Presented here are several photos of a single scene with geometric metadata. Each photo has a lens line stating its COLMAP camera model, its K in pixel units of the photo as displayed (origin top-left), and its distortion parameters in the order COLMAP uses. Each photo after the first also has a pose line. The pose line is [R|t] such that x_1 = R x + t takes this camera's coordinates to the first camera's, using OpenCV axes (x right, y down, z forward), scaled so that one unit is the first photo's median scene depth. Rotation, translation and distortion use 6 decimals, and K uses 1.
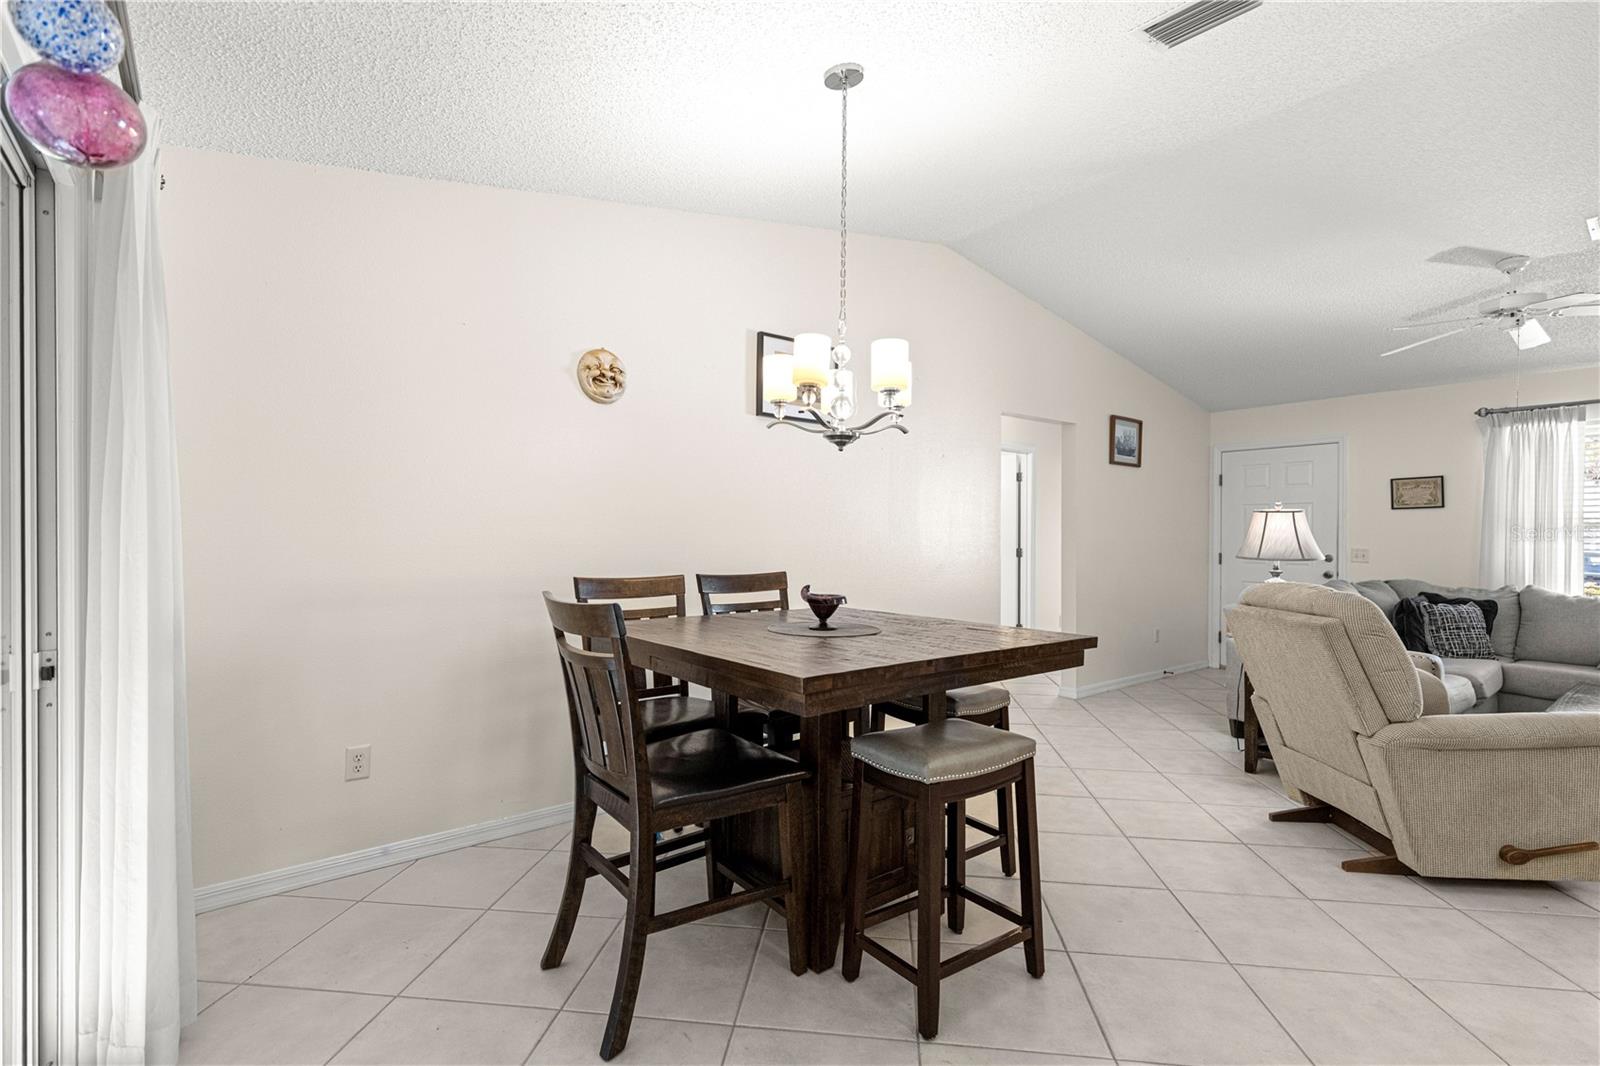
lens RADIAL K [[730.7, 0, 801.5], [0, 730.7, 538.0], [0, 0, 1]] dist [0.001904, 0.000752]
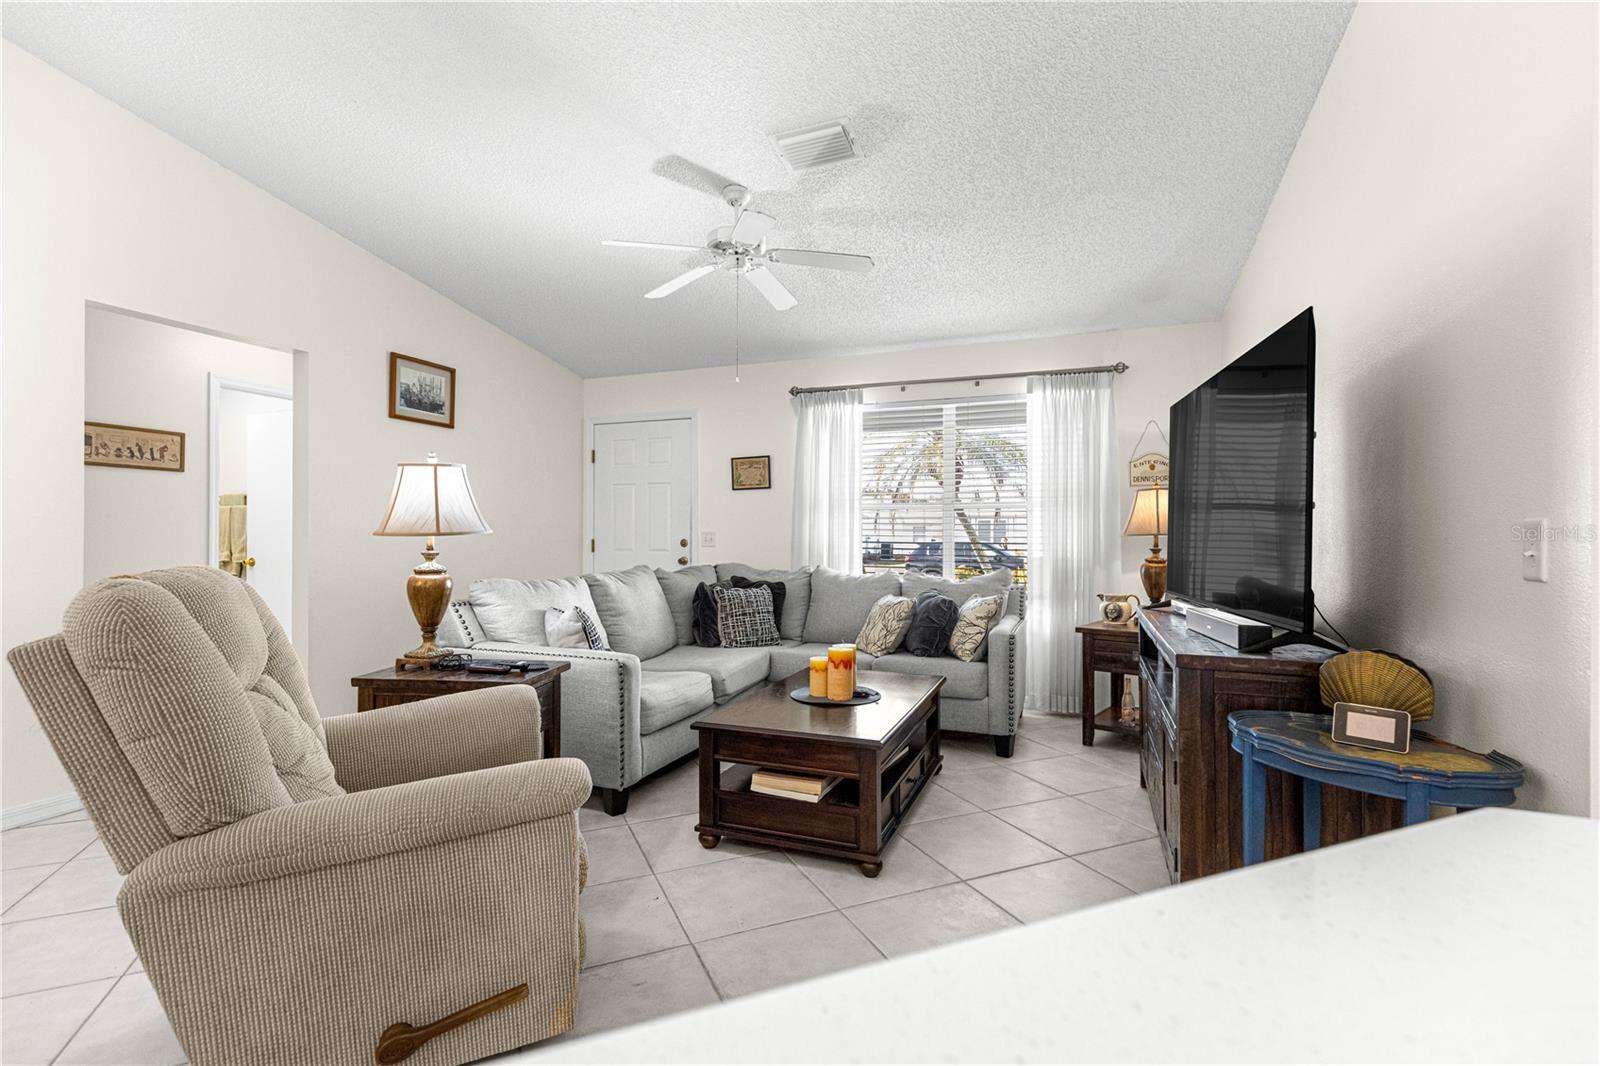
lens RADIAL K [[730.7, 0, 790.5], [0, 730.7, 530.7], [0, 0, 1]] dist [0.001904, 0.000752]
pose [[0.855769, 0.000256, 0.517359, 0.448672], [0.003979, 0.999967, -0.007076, 0.024215], [-0.517343, 0.008113, 0.855739, 0.176588]]
